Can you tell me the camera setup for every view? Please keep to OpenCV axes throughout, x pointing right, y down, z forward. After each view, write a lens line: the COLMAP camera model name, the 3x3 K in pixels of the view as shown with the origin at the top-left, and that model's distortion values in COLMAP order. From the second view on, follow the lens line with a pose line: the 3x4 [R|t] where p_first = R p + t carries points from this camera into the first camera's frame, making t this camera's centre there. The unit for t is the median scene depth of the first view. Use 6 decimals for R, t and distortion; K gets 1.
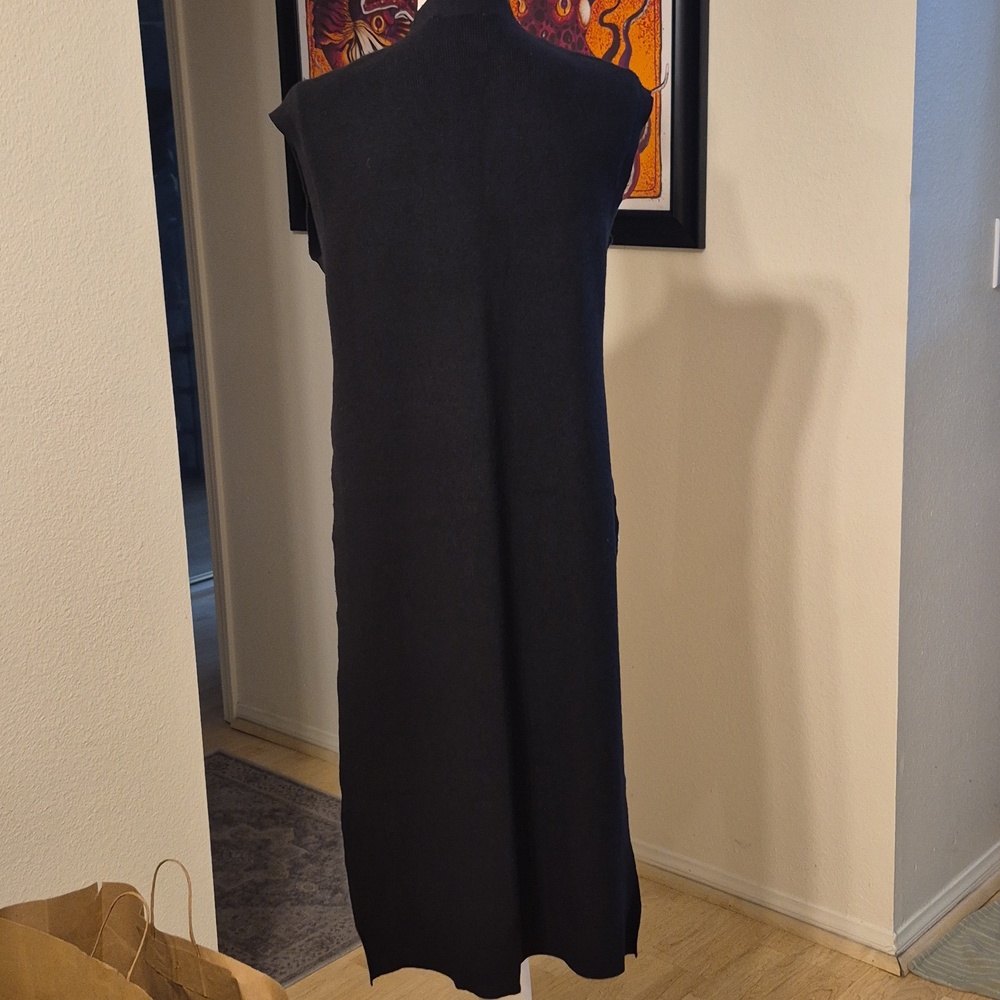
lens RADIAL K [[1467.8, 0, 500.0], [0, 1467.8, 500.0], [0, 0, 1]] dist [-0.012167, 0.014947]
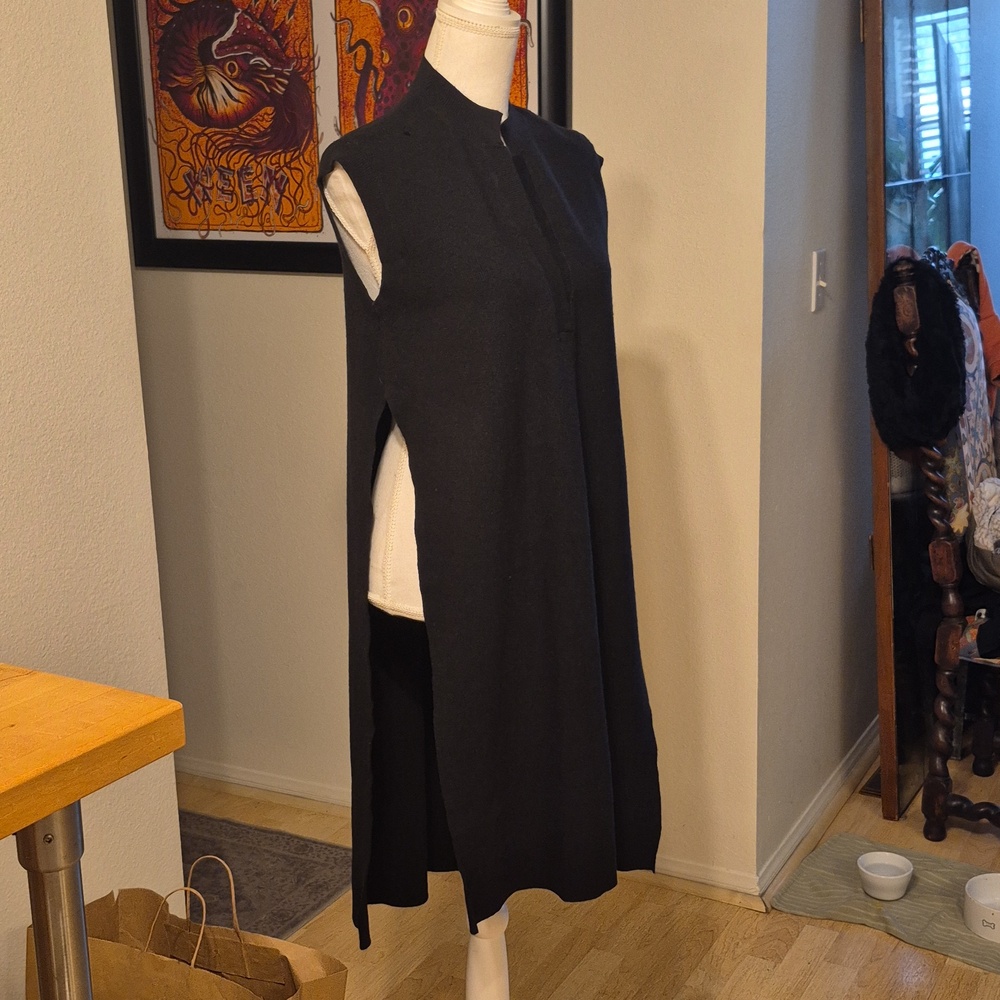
lens RADIAL K [[1466.0, 0, 498.8], [0, 1466.0, 538.0], [0, 0, 1]] dist [0.015996, -0.026428]
pose [[0.972637, -0.054612, 0.225820, -0.171370], [0.052726, 0.998506, 0.014376, 0.004578], [-0.226268, -0.002076, 0.974063, -0.070665]]
